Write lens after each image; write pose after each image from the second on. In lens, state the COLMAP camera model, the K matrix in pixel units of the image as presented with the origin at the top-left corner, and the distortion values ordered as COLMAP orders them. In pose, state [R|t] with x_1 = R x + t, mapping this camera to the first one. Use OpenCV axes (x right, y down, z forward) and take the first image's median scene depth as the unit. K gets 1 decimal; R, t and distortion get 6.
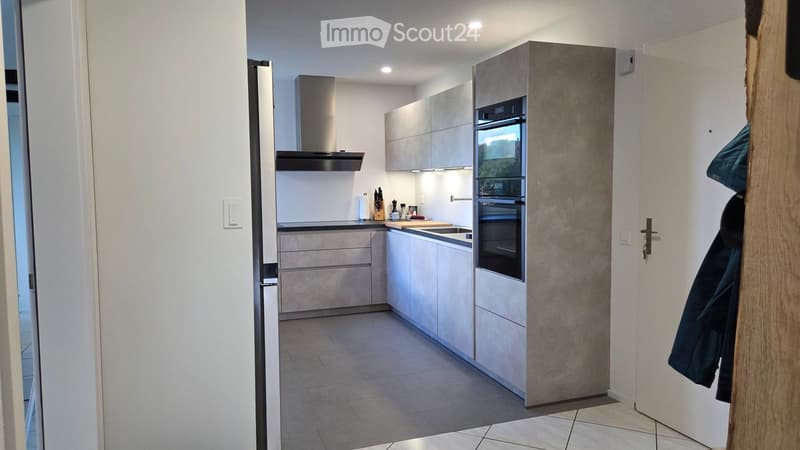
lens RADIAL K [[532.0, 0, 405.1], [0, 532.0, 220.6], [0, 0, 1]] dist [0.037468, 0.000352]
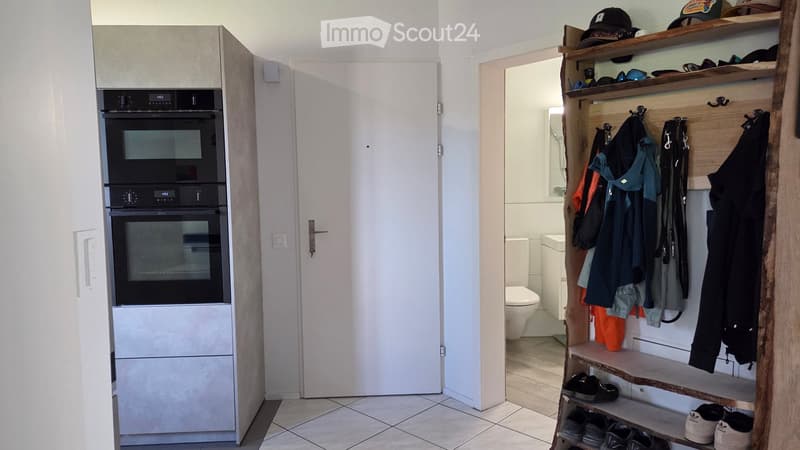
lens RADIAL K [[532.0, 0, 405.1], [0, 532.0, 220.6], [0, 0, 1]] dist [0.037468, 0.000352]
pose [[0.331701, -0.074429, 0.940444, -0.312371], [0.082700, 0.995339, 0.049604, -0.025013], [-0.939753, 0.061321, 0.336311, 0.274527]]
